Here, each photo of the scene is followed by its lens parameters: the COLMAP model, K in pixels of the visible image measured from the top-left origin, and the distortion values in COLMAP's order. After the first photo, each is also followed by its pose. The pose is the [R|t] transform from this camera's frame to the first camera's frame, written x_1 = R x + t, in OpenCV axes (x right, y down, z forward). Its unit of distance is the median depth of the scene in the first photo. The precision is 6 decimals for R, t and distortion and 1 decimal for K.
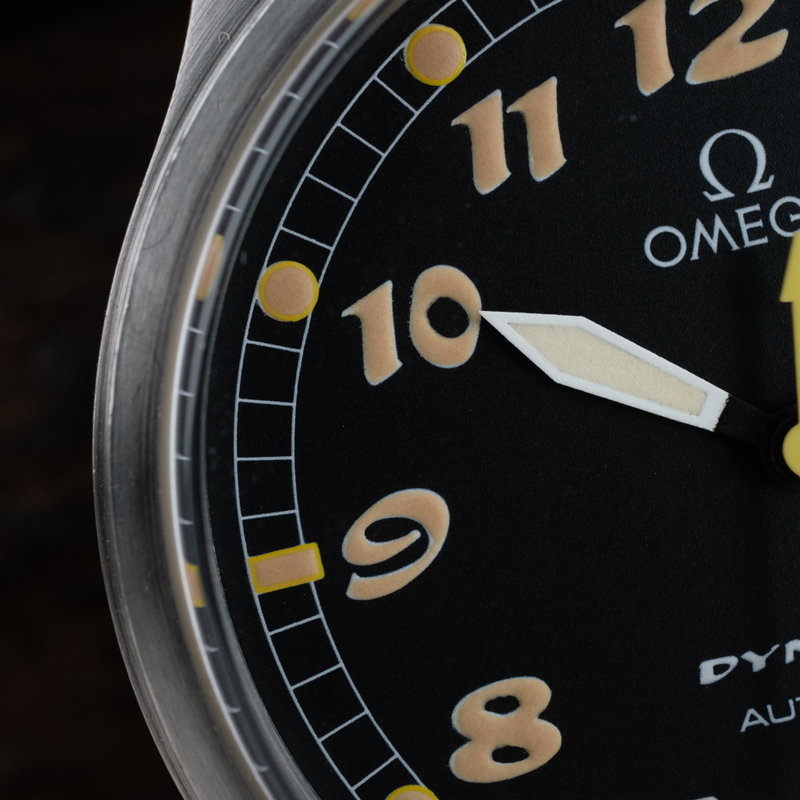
lens RADIAL K [[1401.0, 0, 399.6], [0, 1401.0, 399.7], [0, 0, 1]] dist [0.053554, 0.000000]
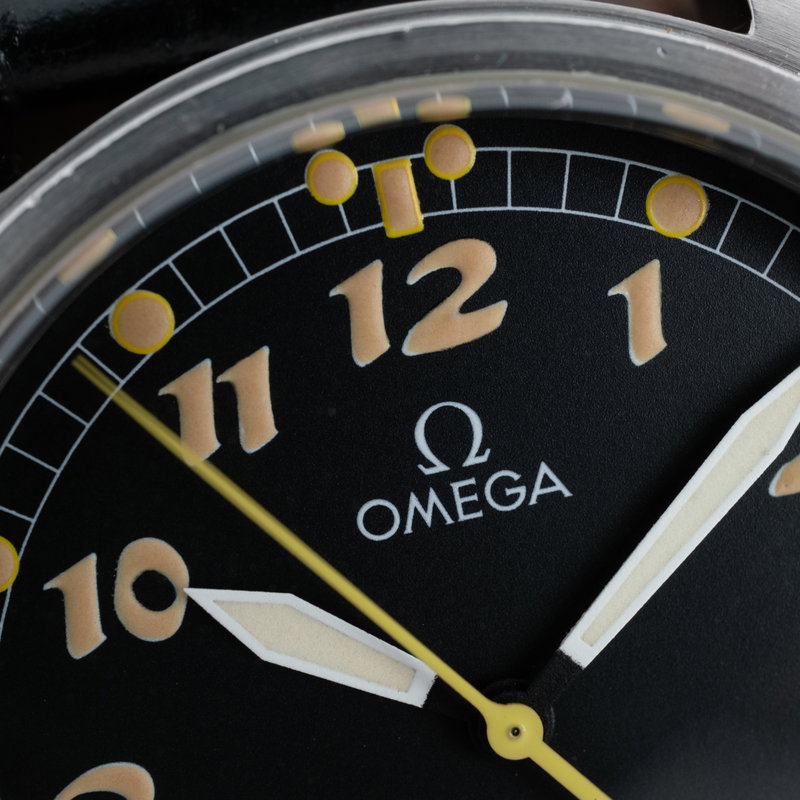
lens RADIAL K [[1401.0, 0, 401.3], [0, 1401.0, 400.2], [0, 0, 1]] dist [0.053554, 0.000000]
pose [[0.999187, 0.015314, 0.037287, 0.167941], [-0.018483, 0.996107, 0.086189, -0.278257], [-0.035822, -0.086809, 0.995581, 0.030946]]
